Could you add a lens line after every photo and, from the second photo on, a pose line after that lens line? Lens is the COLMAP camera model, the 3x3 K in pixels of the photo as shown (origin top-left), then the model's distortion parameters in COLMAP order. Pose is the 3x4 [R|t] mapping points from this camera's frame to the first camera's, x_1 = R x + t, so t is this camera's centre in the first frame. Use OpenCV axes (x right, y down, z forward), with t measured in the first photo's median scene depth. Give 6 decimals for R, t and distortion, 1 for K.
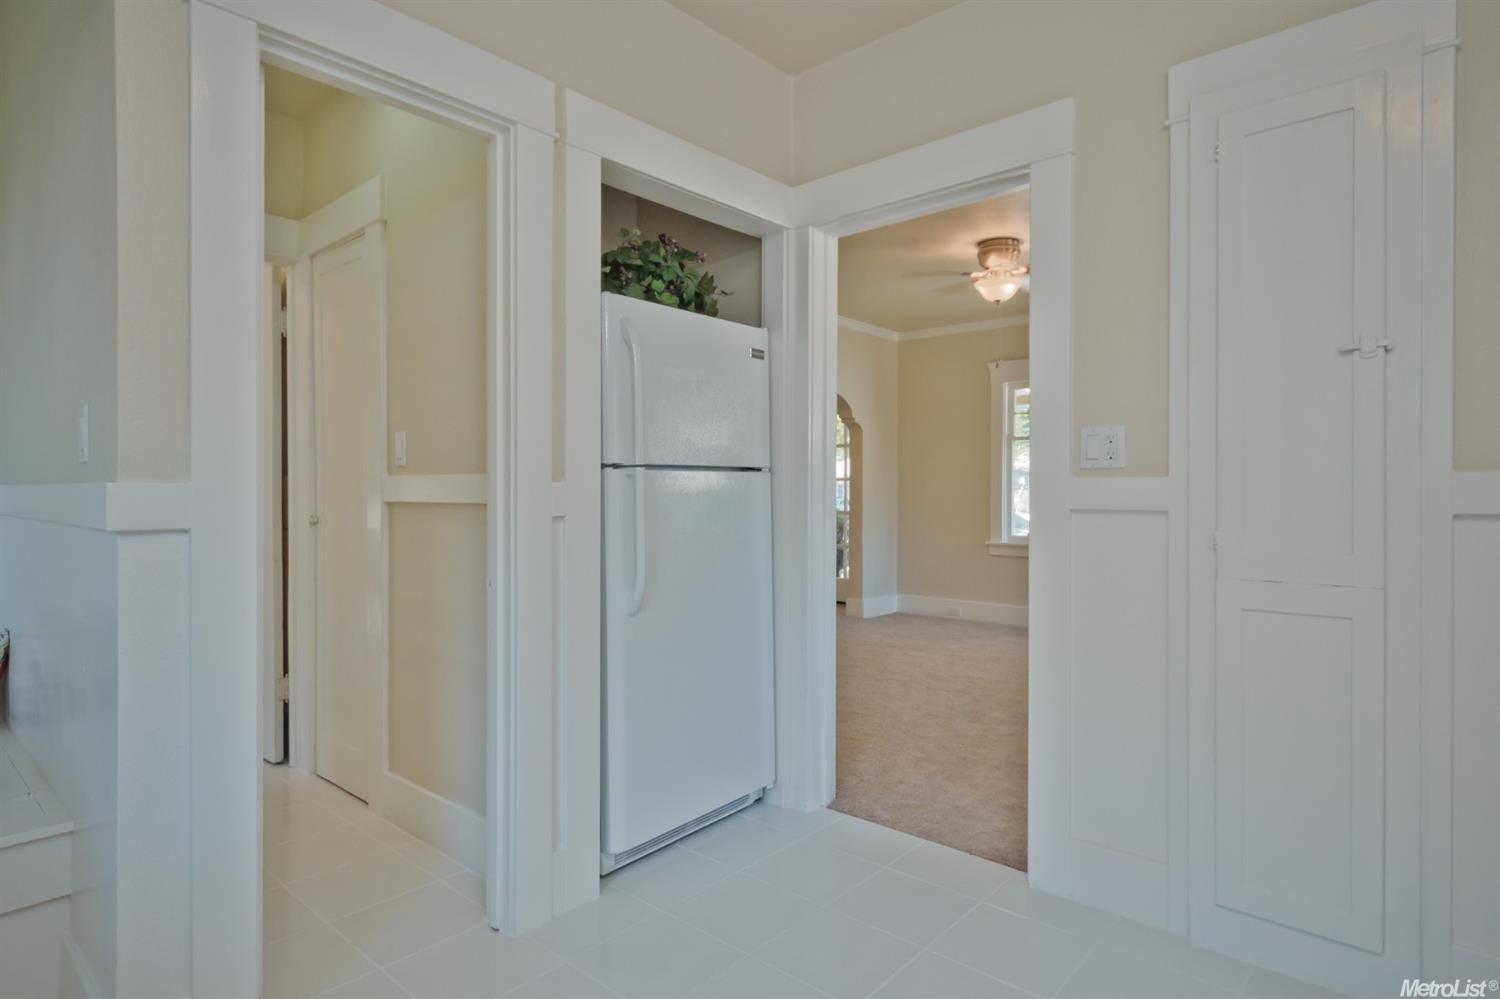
lens RADIAL K [[790.4, 0, 750.0], [0, 790.4, 499.5], [0, 0, 1]] dist [0.003475, 0.000567]
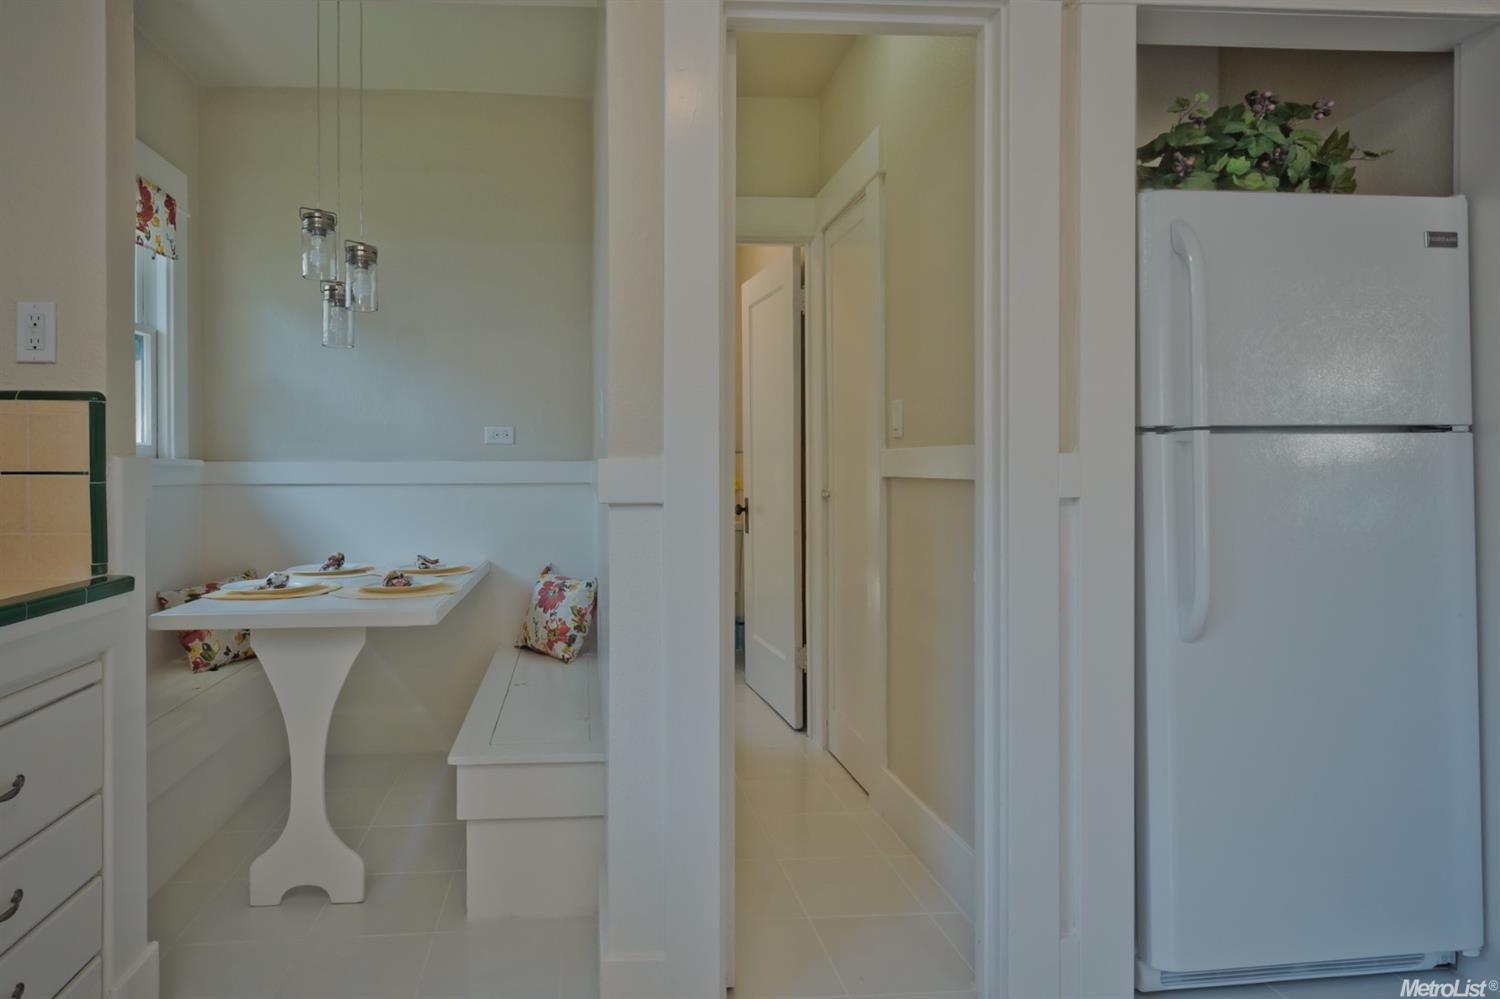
lens RADIAL K [[750.6, 0, 747.8], [0, 750.6, 469.8], [0, 0, 1]] dist [-0.002324, -0.000426]
pose [[0.711107, 0.002771, -0.703079, 0.039657], [-0.004120, 0.999991, -0.000226, -0.003984], [0.703072, 0.003058, 0.711112, 0.238817]]
